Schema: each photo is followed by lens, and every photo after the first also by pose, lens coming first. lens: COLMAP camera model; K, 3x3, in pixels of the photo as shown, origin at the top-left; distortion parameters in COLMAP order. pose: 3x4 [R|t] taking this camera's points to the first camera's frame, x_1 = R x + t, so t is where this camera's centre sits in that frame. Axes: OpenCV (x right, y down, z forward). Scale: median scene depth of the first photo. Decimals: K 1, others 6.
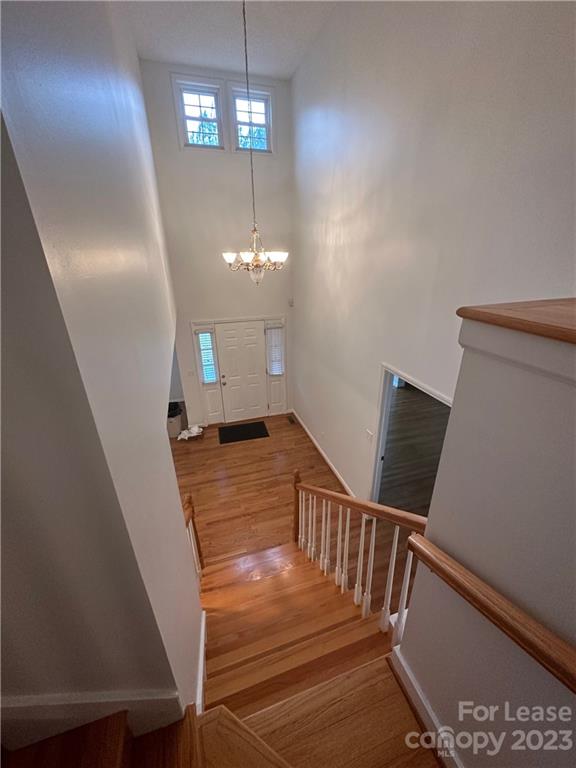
lens RADIAL K [[307.8, 0, 290.7], [0, 307.8, 382.9], [0, 0, 1]] dist [0.001098, 0.000051]
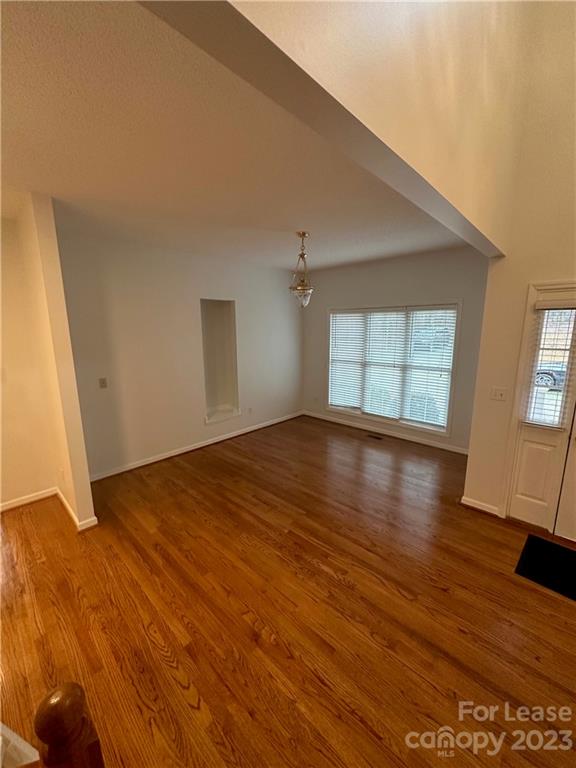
lens RADIAL K [[307.8, 0, 286.7], [0, 307.8, 385.9], [0, 0, 1]] dist [0.001098, 0.000051]
pose [[0.485102, 0.166144, -0.858529, -0.074349], [-0.345308, 0.938392, -0.013513, 0.083086], [0.803392, 0.303012, 0.512587, 0.502042]]
